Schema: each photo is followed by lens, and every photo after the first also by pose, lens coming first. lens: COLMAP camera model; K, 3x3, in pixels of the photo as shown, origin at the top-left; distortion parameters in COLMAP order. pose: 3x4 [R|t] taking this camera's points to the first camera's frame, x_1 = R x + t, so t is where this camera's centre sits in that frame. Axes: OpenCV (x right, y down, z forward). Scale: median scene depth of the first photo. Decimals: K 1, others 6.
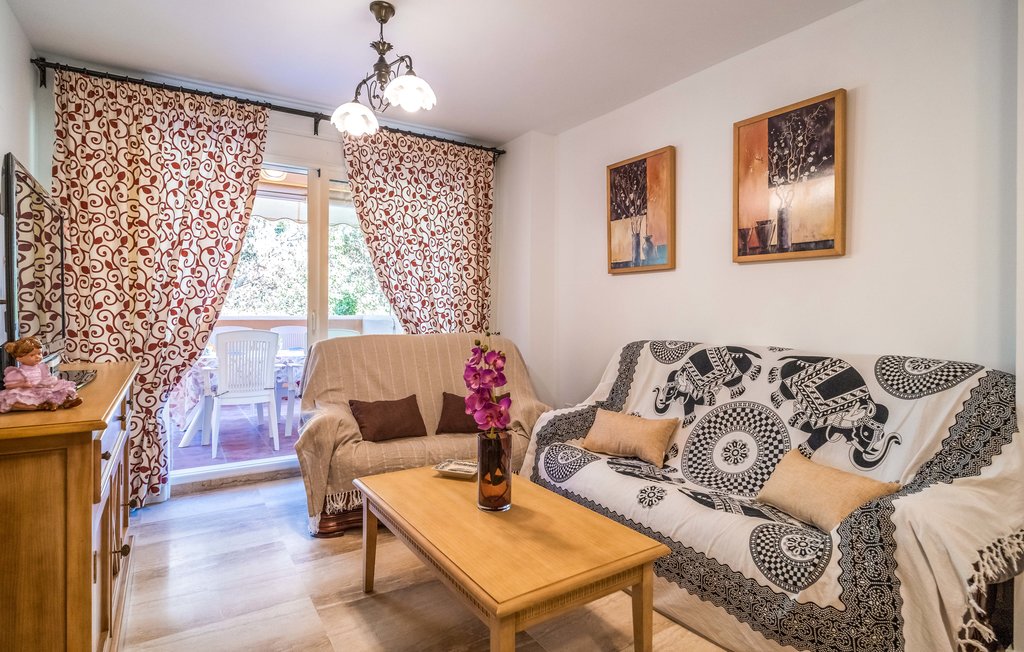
lens RADIAL K [[526.2, 0, 511.9], [0, 526.2, 312.2], [0, 0, 1]] dist [-0.005131, -0.000338]
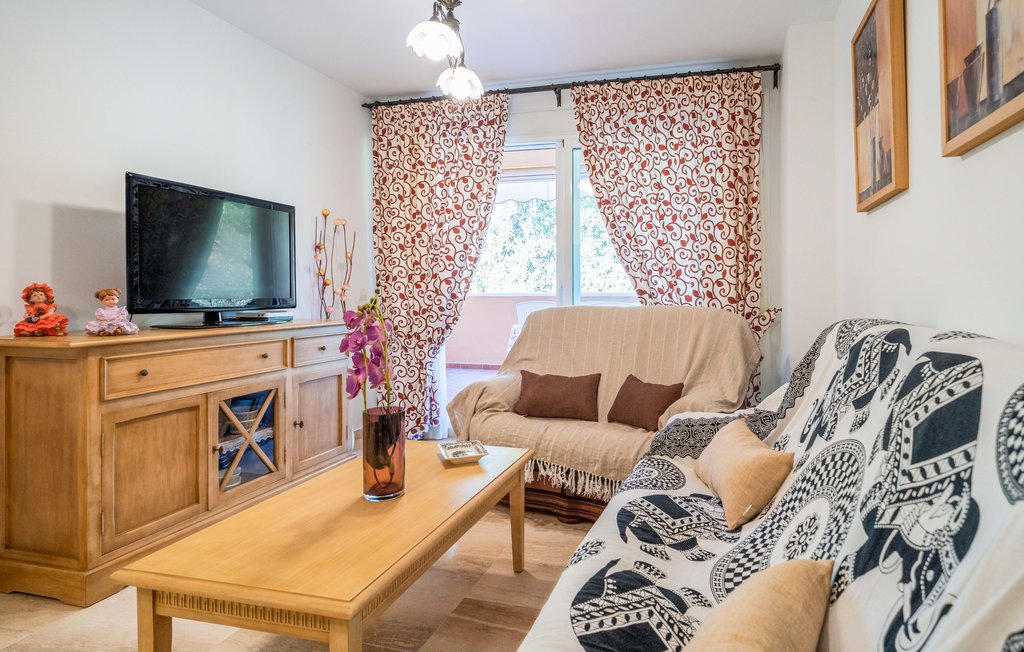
lens RADIAL K [[539.8, 0, 512.5], [0, 539.8, 284.4], [0, 0, 1]] dist [-0.002806, 0.000040]
pose [[0.684733, -0.011608, -0.728701, 0.387787], [0.000411, 0.999879, -0.015541, 0.022702], [0.728794, 0.010342, 0.684655, 0.285943]]
